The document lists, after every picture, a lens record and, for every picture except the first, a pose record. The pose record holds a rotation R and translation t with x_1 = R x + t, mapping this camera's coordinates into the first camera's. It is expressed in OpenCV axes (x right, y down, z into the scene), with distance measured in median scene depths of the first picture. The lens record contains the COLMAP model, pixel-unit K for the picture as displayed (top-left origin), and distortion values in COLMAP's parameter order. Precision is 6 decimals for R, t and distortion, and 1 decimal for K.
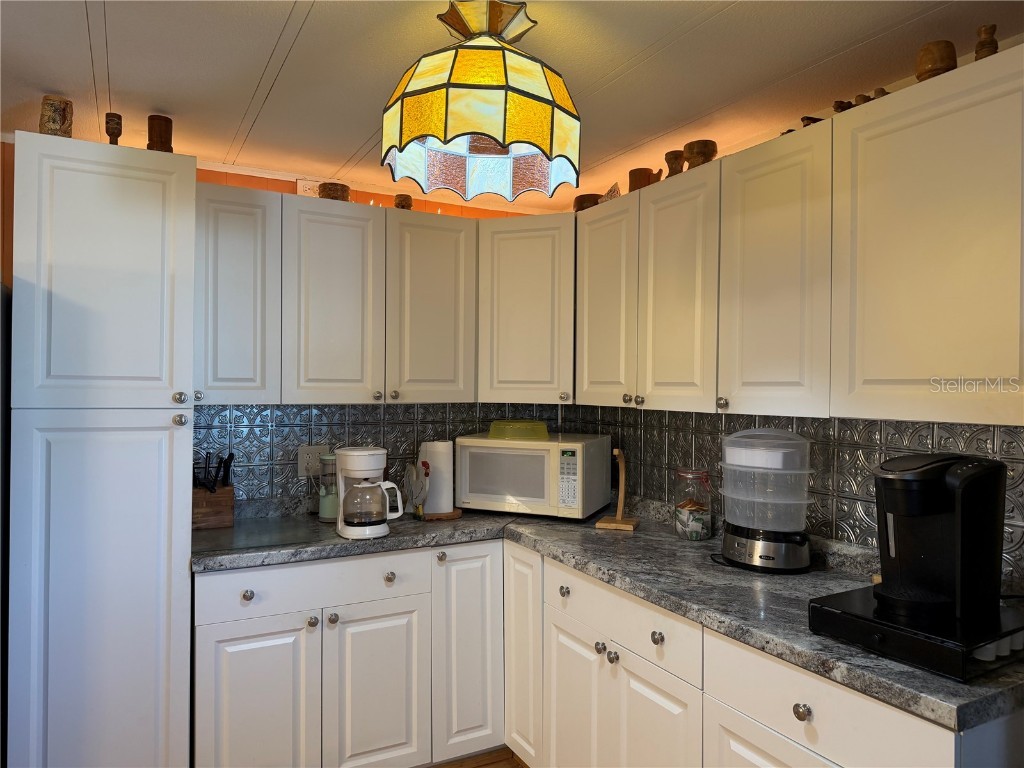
lens RADIAL K [[733.7, 0, 510.1], [0, 733.7, 389.3], [0, 0, 1]] dist [0.096553, -0.106895]
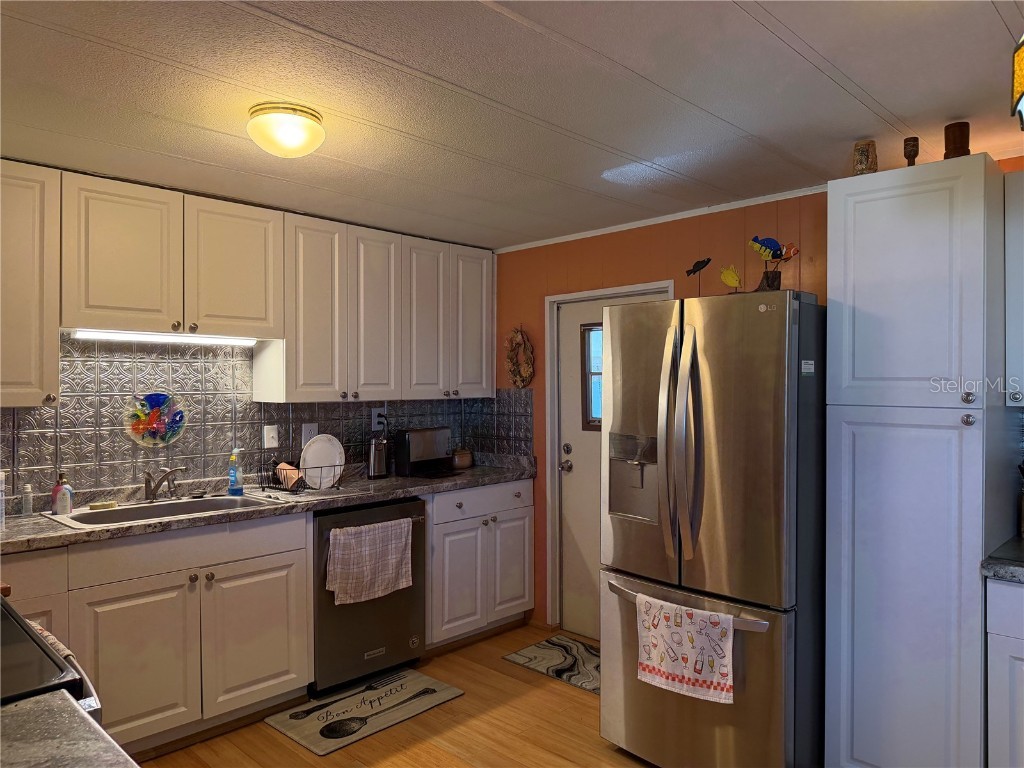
lens RADIAL K [[724.9, 0, 512.0], [0, 724.9, 384.0], [0, 0, 1]] dist [0.006196, 0.000859]
pose [[0.317844, -0.006015, -0.948124, 0.289839], [-0.000398, 0.999979, -0.006477, -0.000582], [0.948143, 0.002436, 0.317835, 0.109459]]
